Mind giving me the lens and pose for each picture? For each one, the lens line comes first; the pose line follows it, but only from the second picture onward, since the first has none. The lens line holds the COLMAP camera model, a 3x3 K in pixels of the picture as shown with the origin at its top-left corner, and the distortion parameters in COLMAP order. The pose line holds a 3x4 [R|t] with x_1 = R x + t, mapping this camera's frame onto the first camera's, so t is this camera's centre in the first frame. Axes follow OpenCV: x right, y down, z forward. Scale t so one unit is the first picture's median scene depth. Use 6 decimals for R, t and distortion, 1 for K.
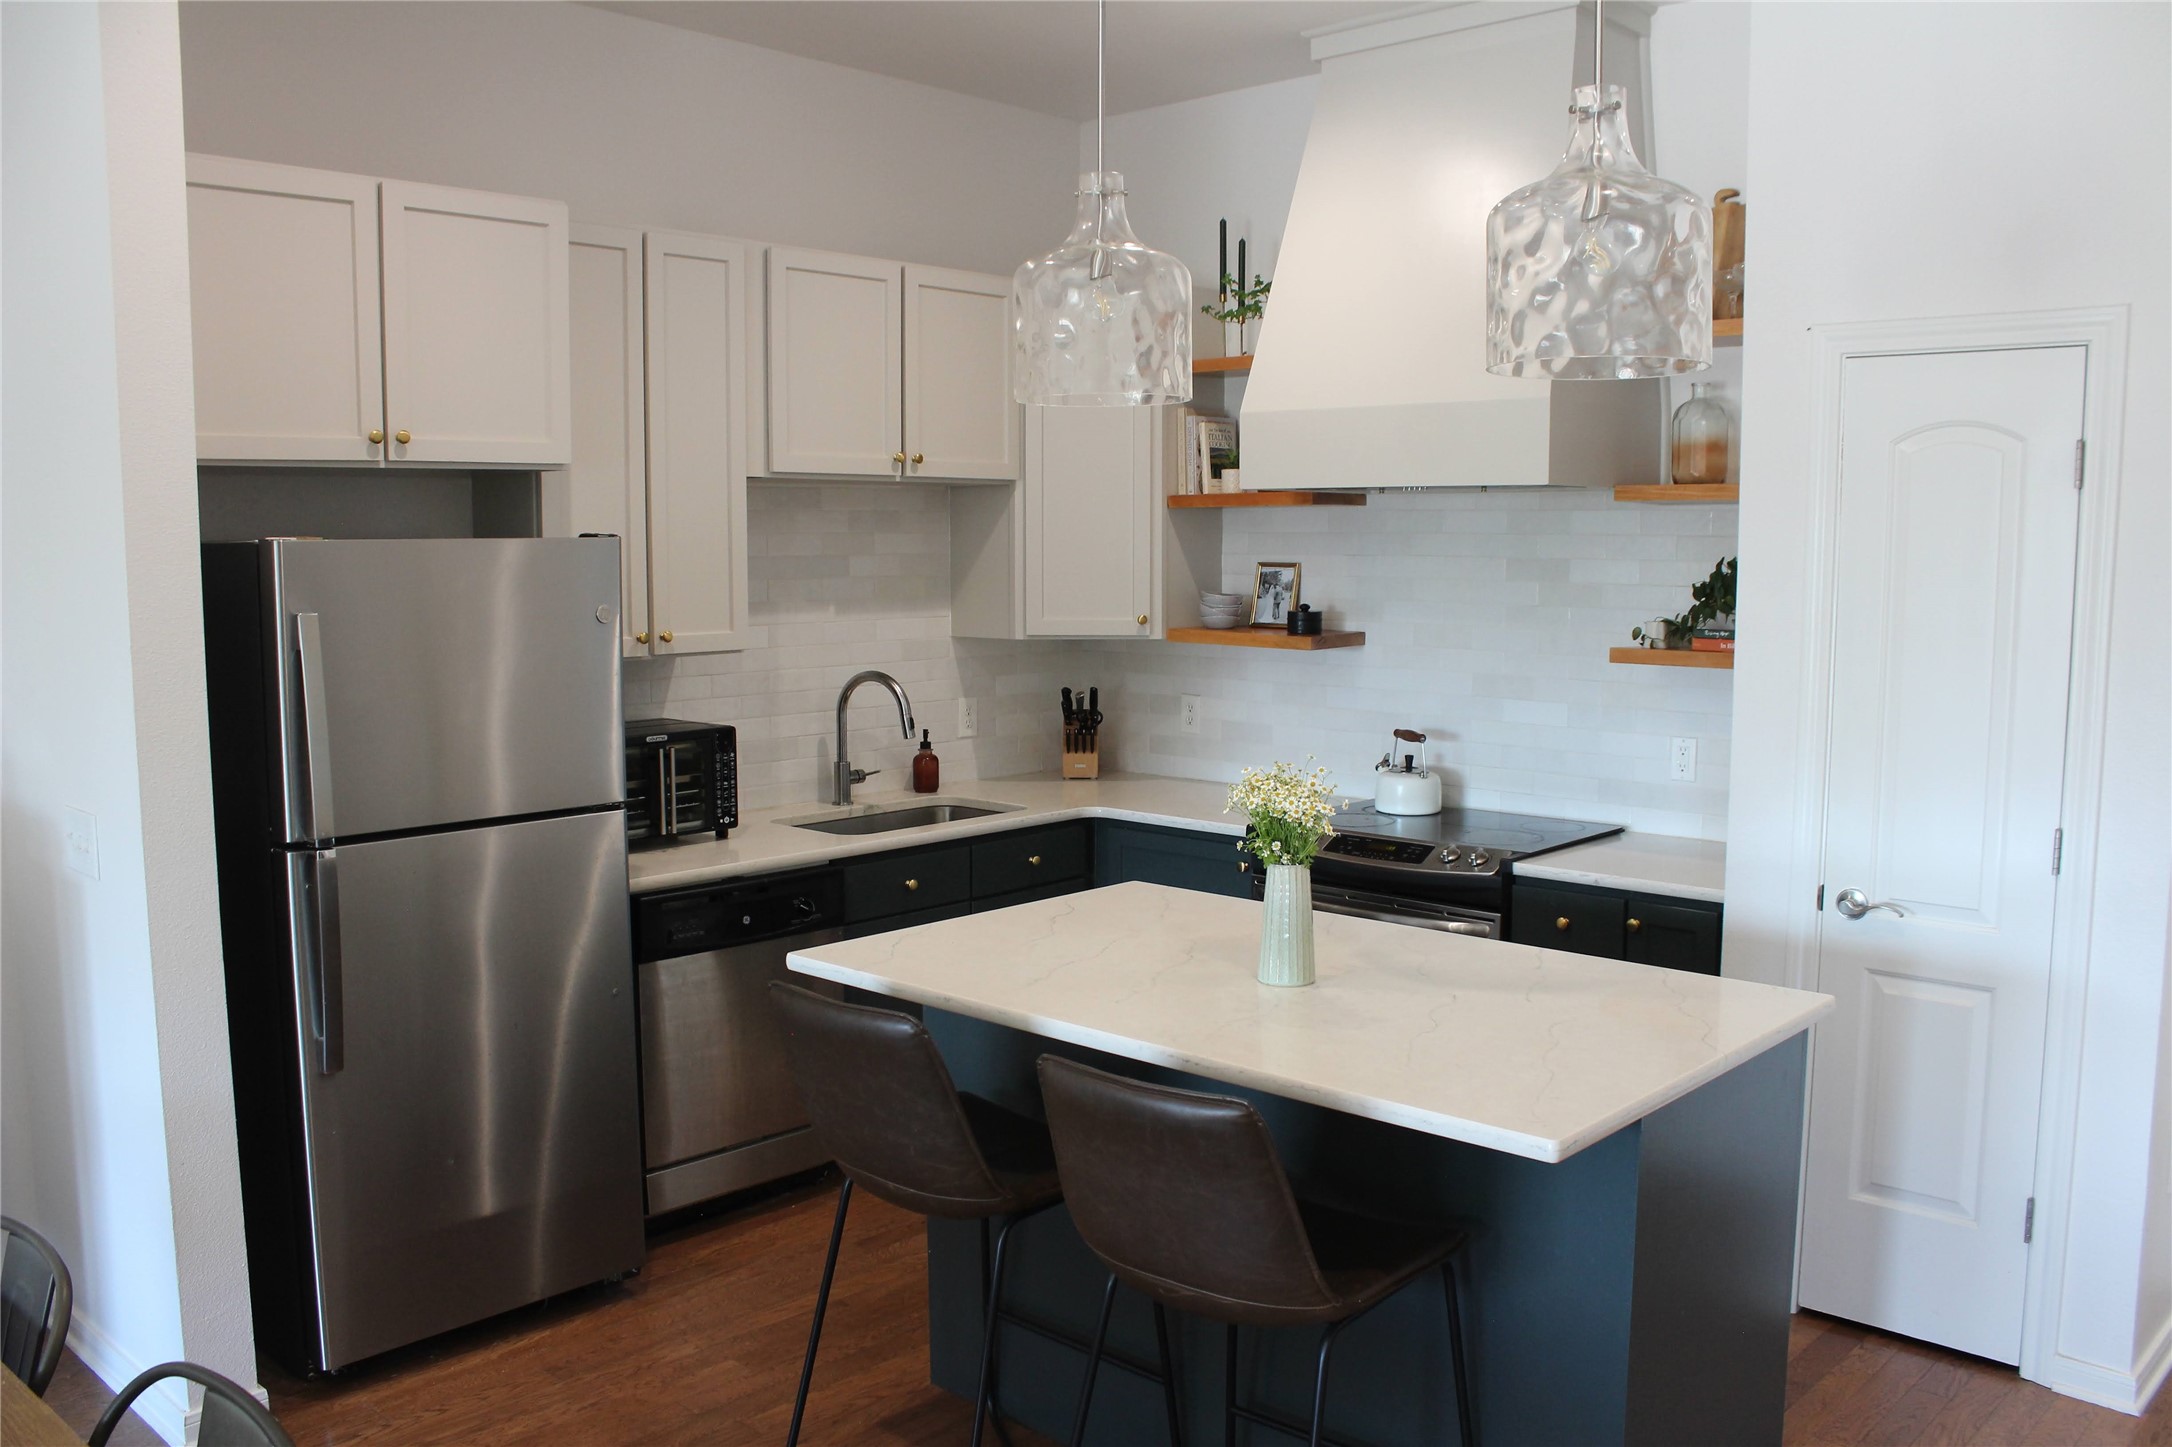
lens RADIAL K [[1784.3, 0, 1086.0], [0, 1784.3, 723.5], [0, 0, 1]] dist [-0.174057, 0.162943]
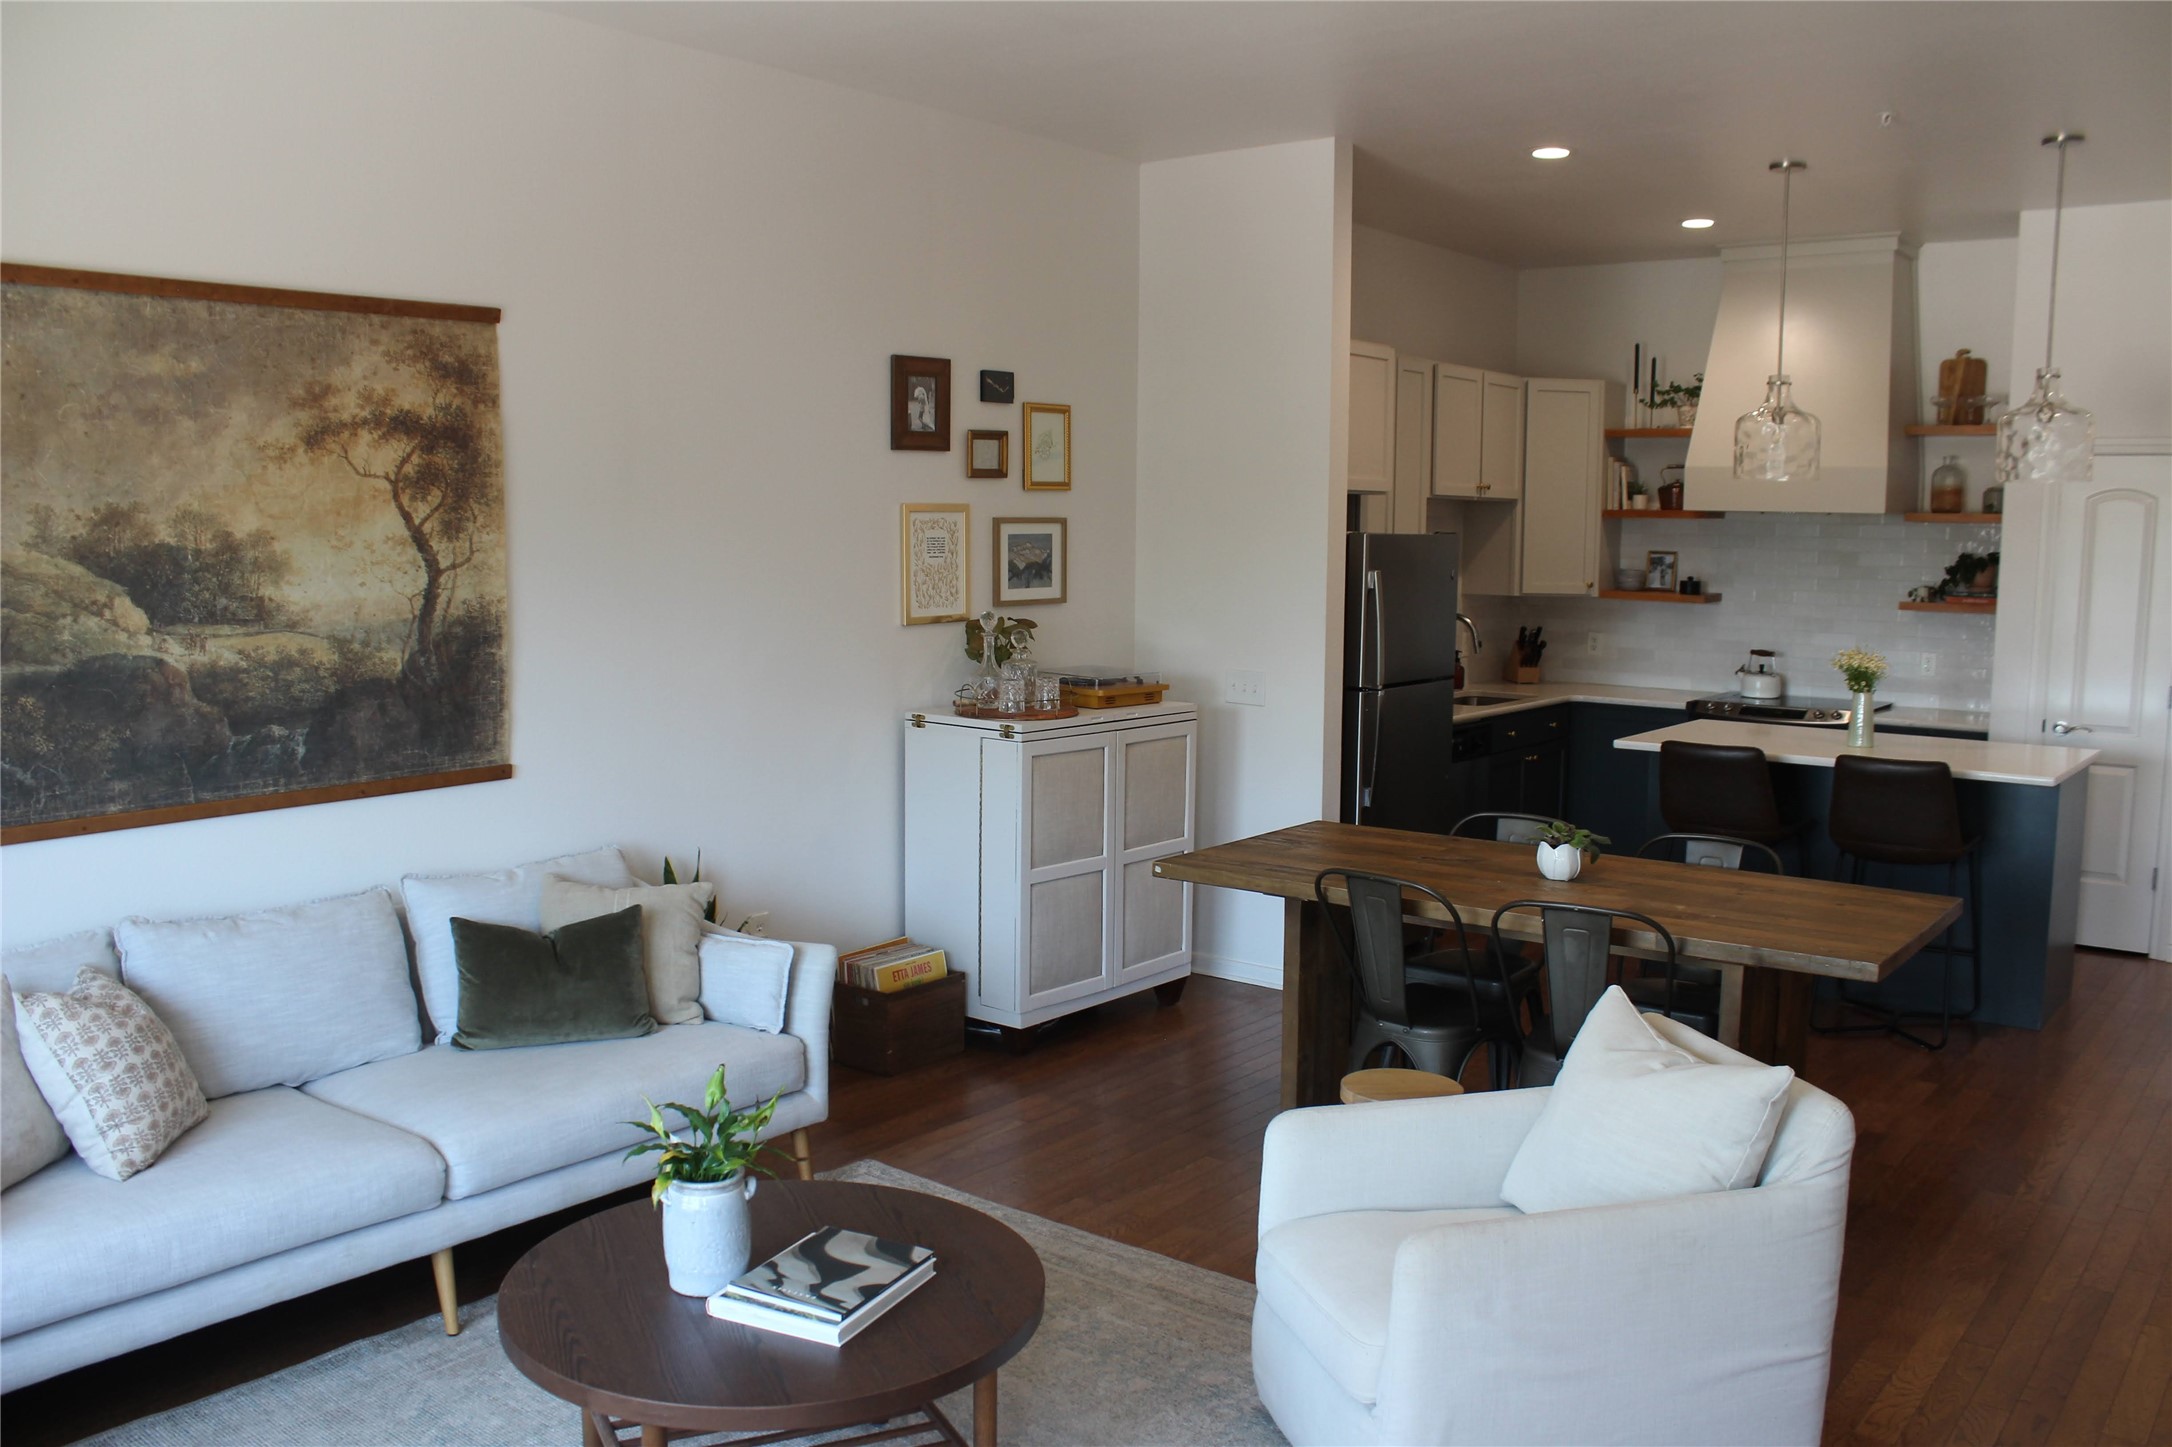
lens RADIAL K [[1784.3, 0, 1086.0], [0, 1784.3, 723.5], [0, 0, 1]] dist [-0.174057, 0.162943]
pose [[0.996894, -0.000505, 0.078752, -0.606454], [-0.000477, 0.999922, 0.012452, 0.054479], [-0.078752, -0.012451, 0.996816, -0.641569]]
